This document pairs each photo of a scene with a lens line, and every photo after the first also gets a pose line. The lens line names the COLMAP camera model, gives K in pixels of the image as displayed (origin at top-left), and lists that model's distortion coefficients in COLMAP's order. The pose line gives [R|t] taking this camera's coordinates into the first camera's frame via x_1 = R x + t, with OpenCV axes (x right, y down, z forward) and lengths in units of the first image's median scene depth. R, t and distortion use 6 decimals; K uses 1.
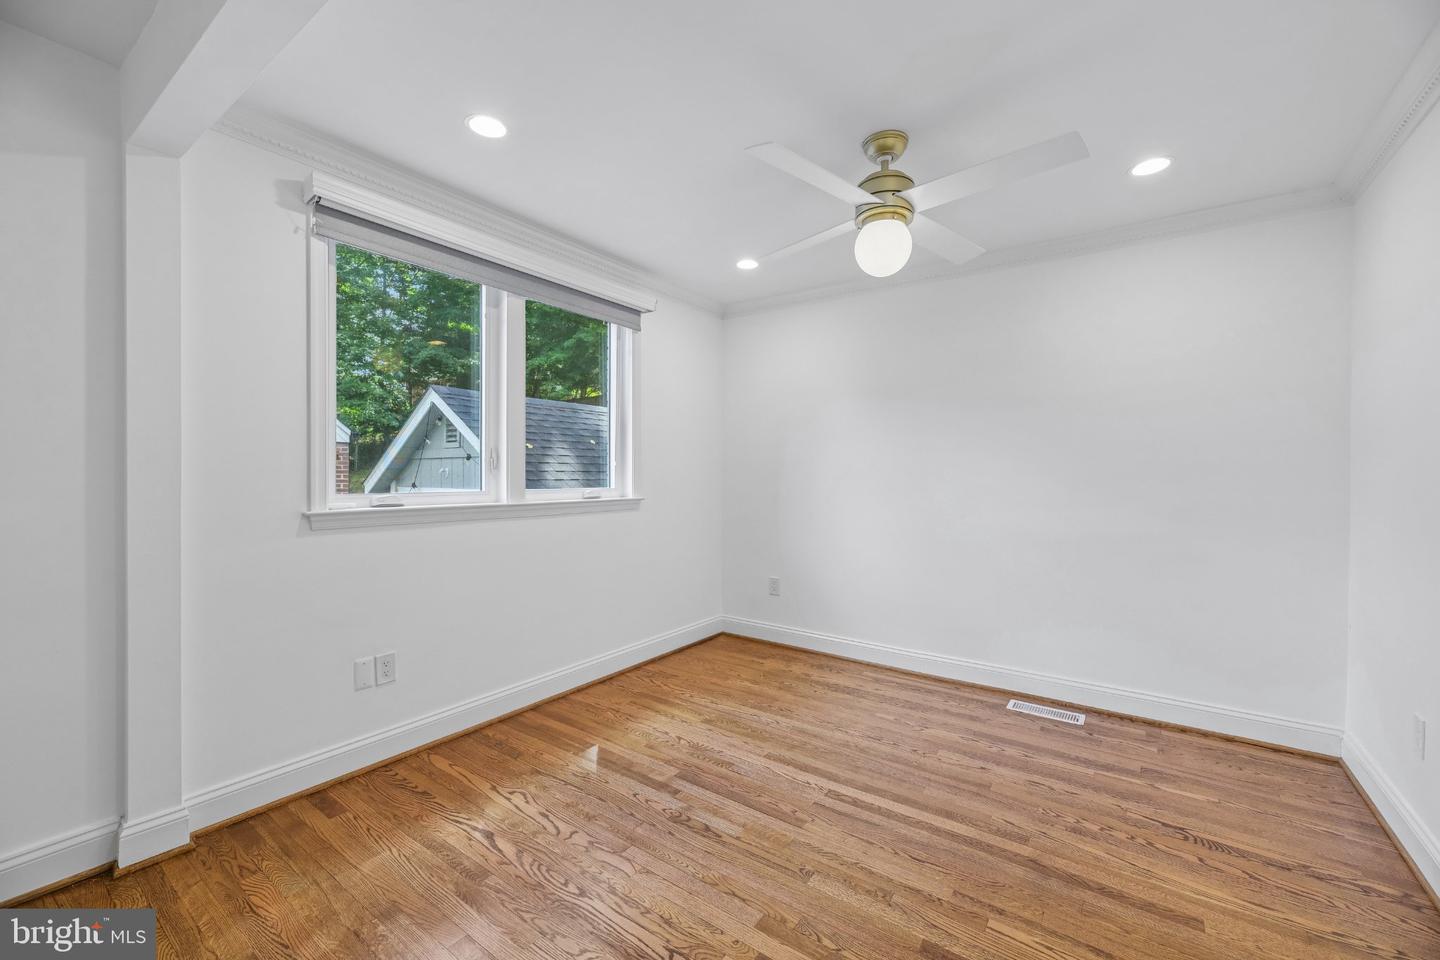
lens RADIAL K [[586.2, 0, 724.3], [0, 586.2, 468.9], [0, 0, 1]] dist [0.007022, -0.000450]
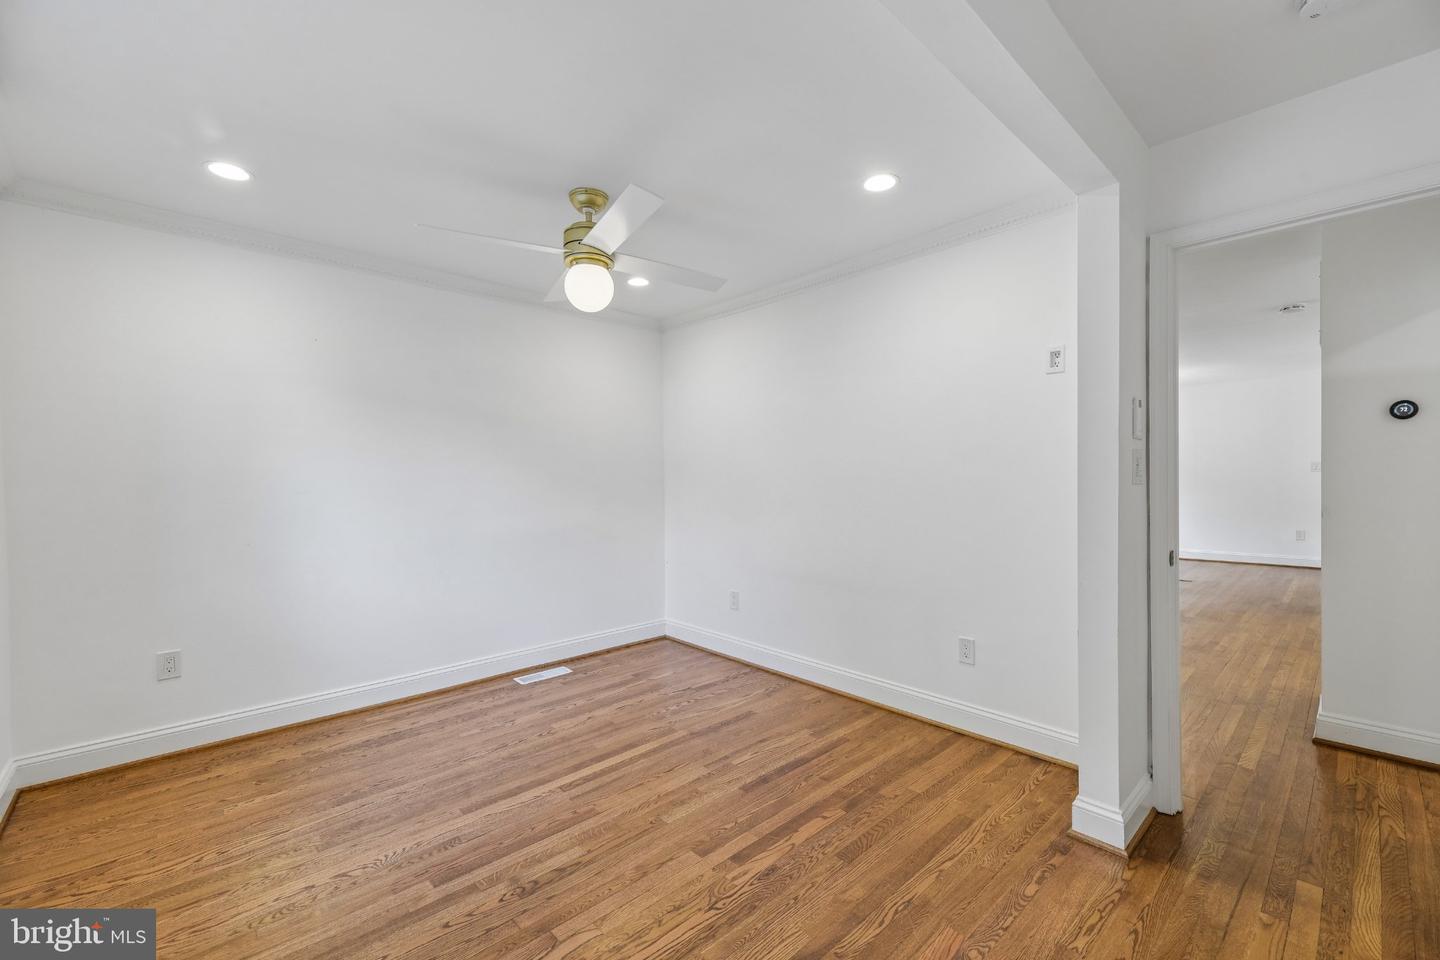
lens RADIAL K [[586.2, 0, 725.1], [0, 586.2, 481.0], [0, 0, 1]] dist [0.007022, -0.000450]
pose [[0.203700, -0.014695, 0.978923, -0.725997], [0.009122, 0.999872, 0.013111, -0.015853], [-0.978991, 0.006259, 0.203808, 0.447842]]
